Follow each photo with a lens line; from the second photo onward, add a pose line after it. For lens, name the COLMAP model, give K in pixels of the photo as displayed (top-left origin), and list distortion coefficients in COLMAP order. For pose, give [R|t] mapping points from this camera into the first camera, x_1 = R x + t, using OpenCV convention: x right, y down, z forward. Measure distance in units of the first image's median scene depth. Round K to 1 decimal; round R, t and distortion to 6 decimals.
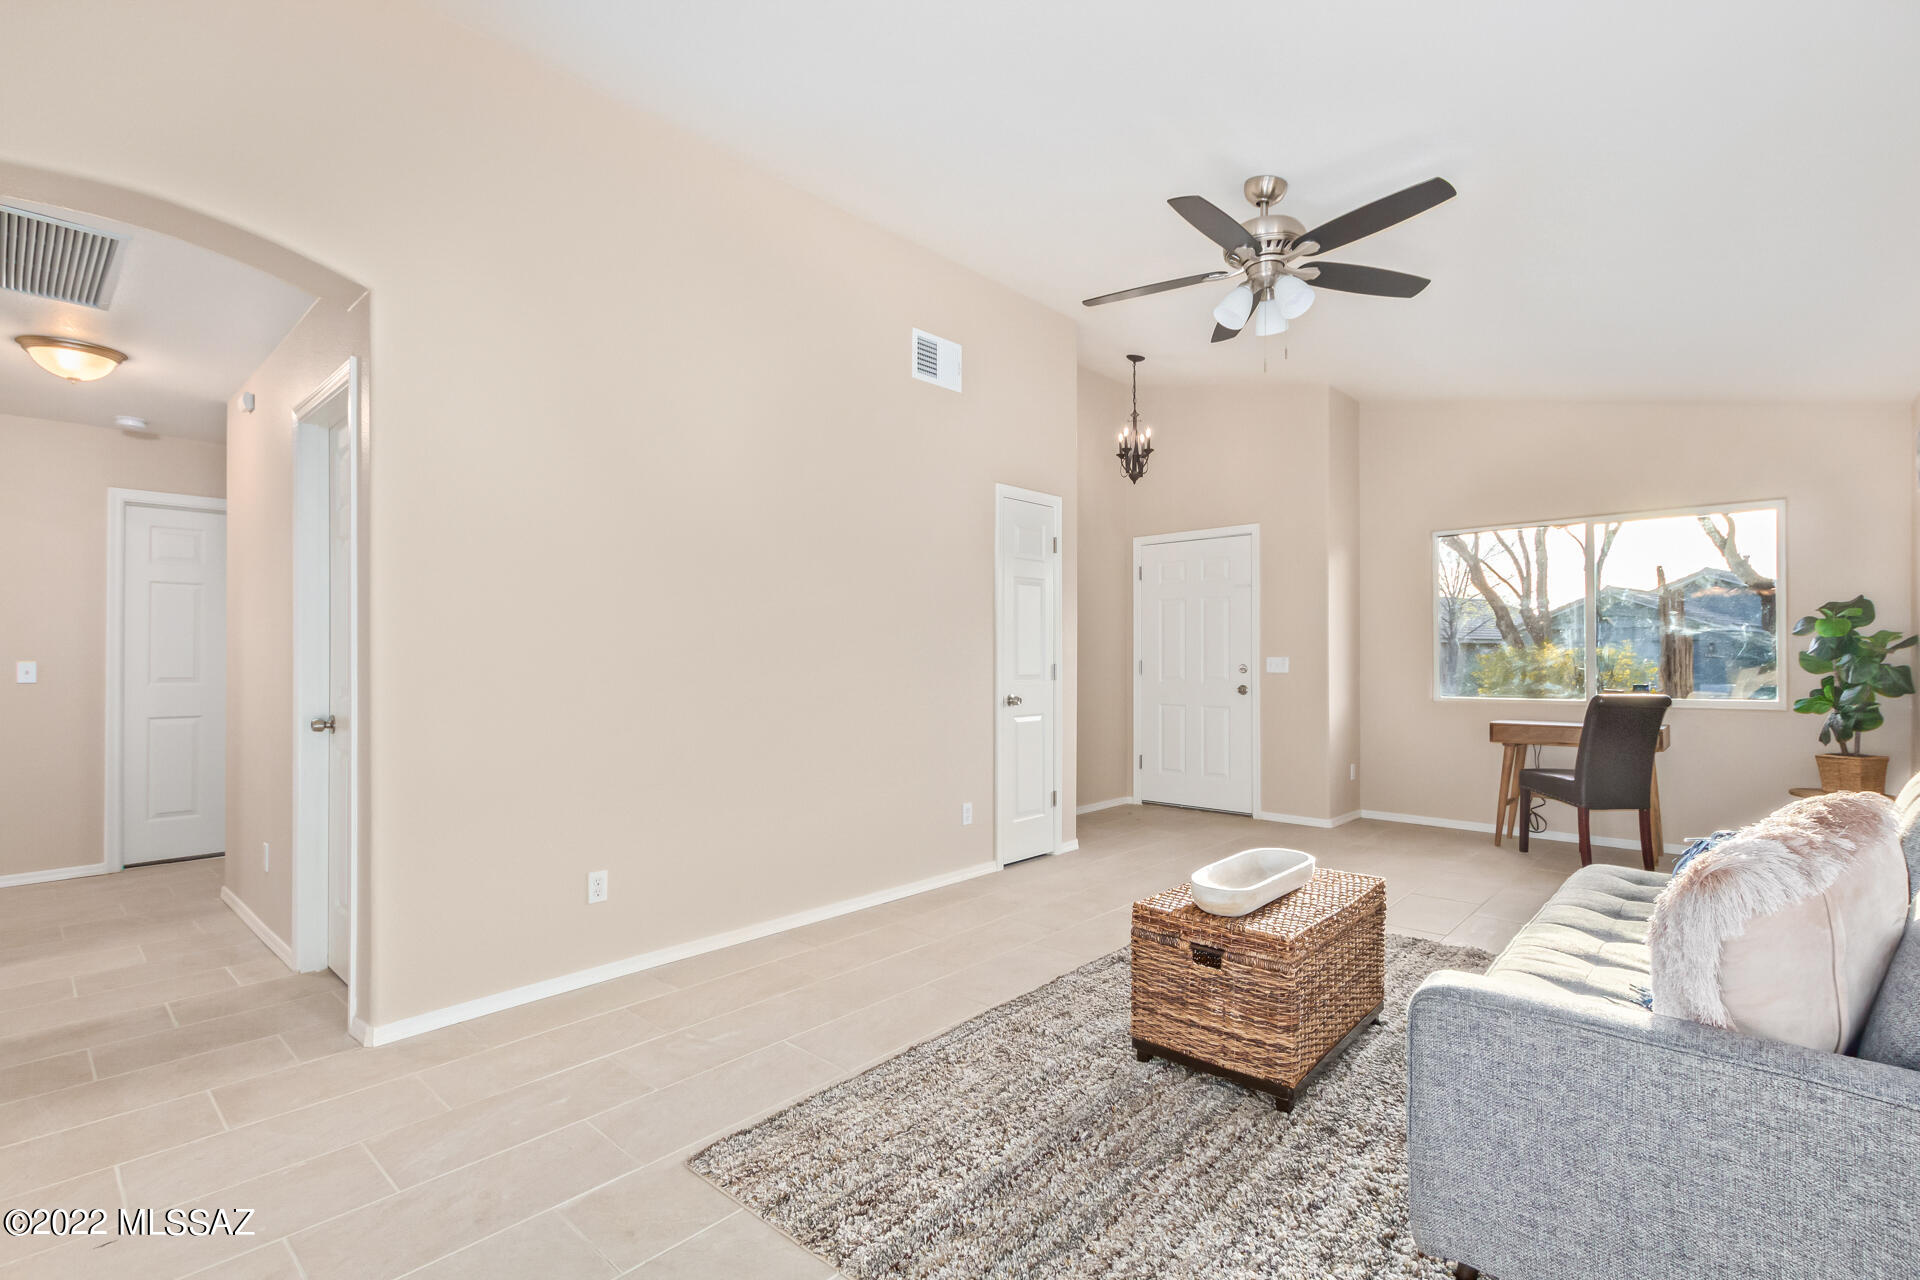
lens RADIAL K [[876.3, 0, 967.7], [0, 876.3, 652.3], [0, 0, 1]] dist [0.005171, 0.000034]
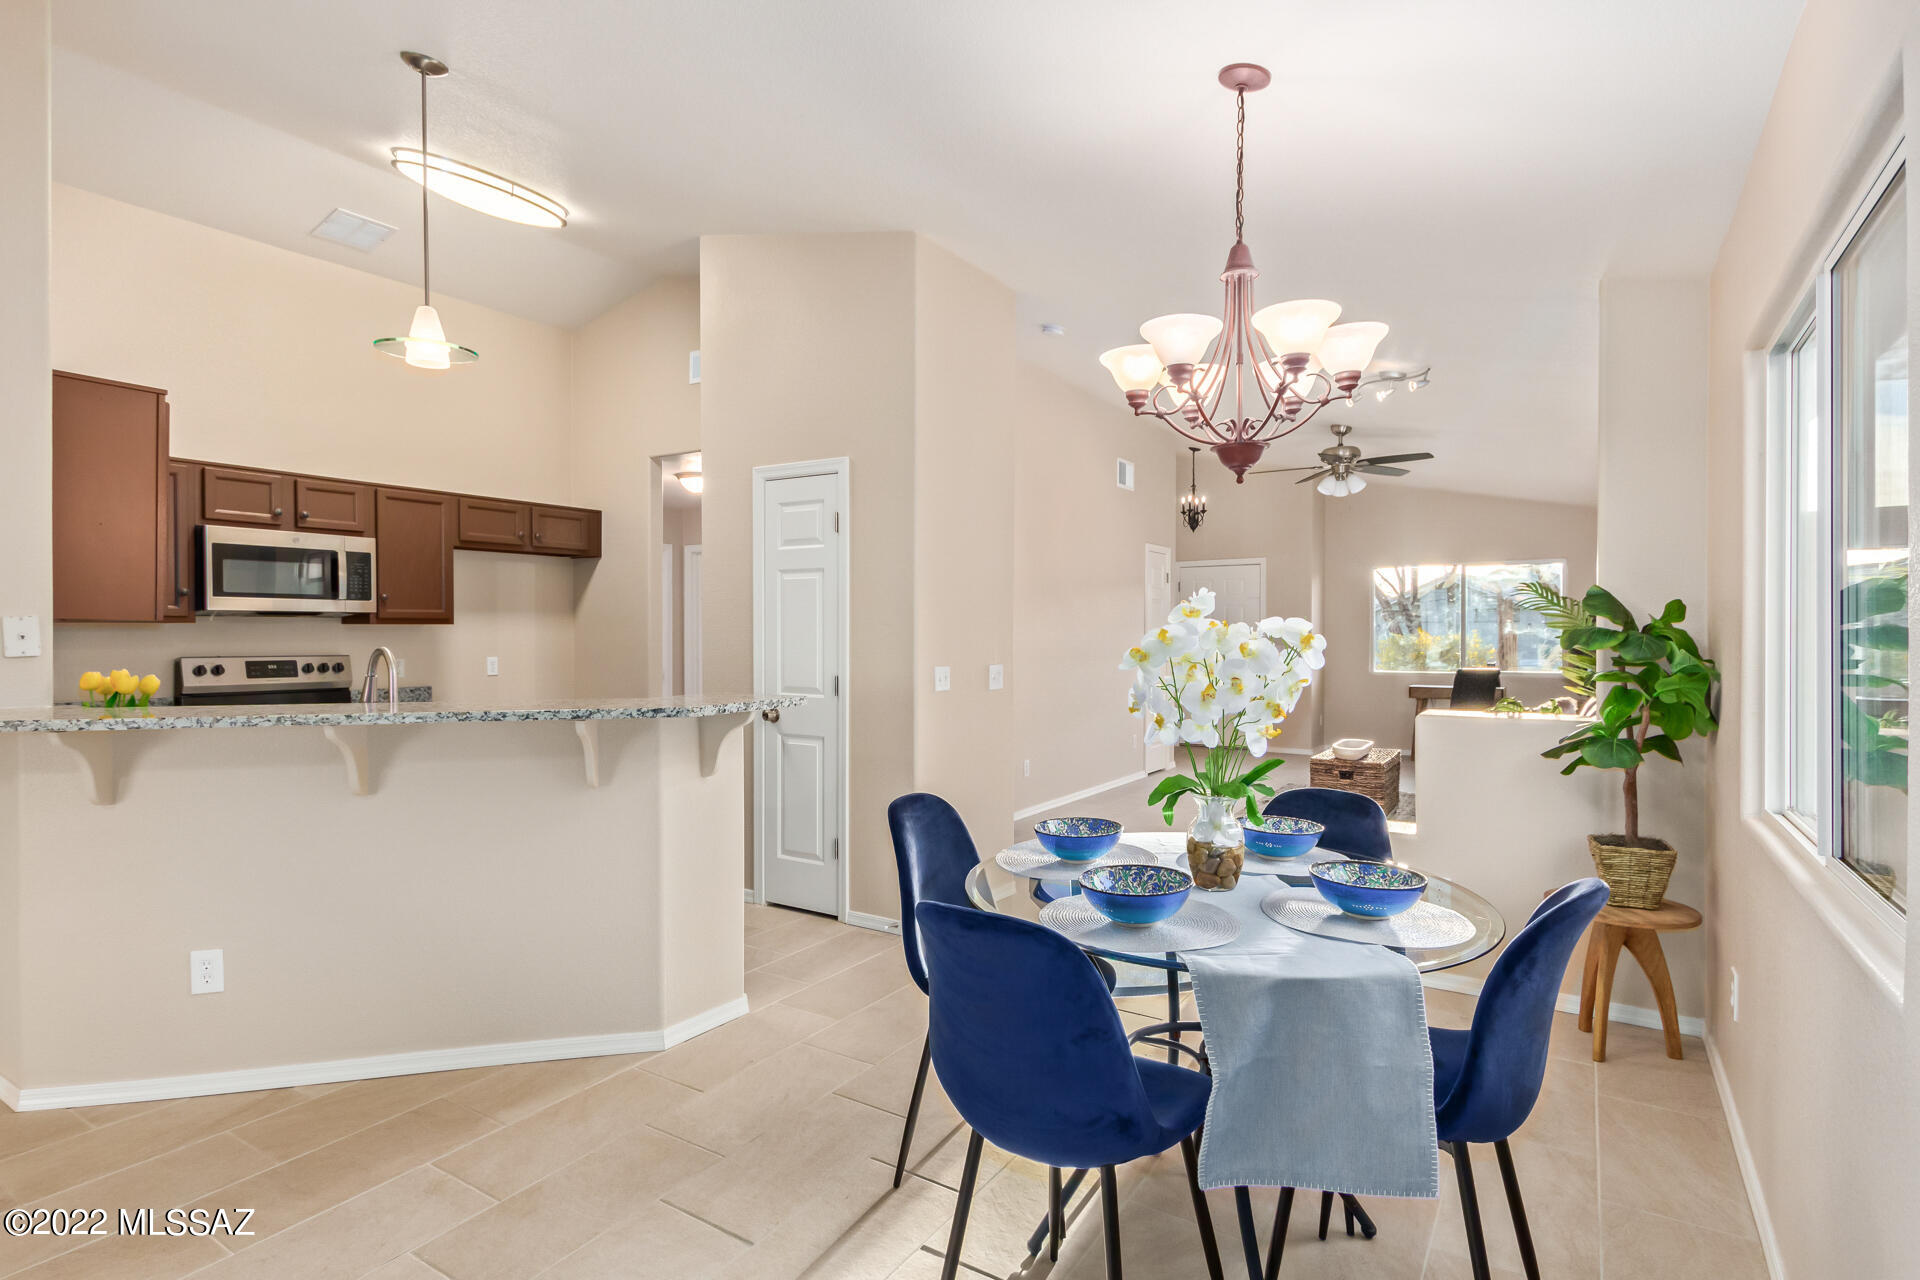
lens RADIAL K [[959.7, 0, 967.0], [0, 959.7, 635.1], [0, 0, 1]] dist [0.004668, 0.000000]
pose [[0.985045, 0.000231, 0.172298, -0.491463], [-0.001998, 0.999947, 0.010083, -0.029750], [-0.172286, -0.010276, 0.984993, -0.583944]]
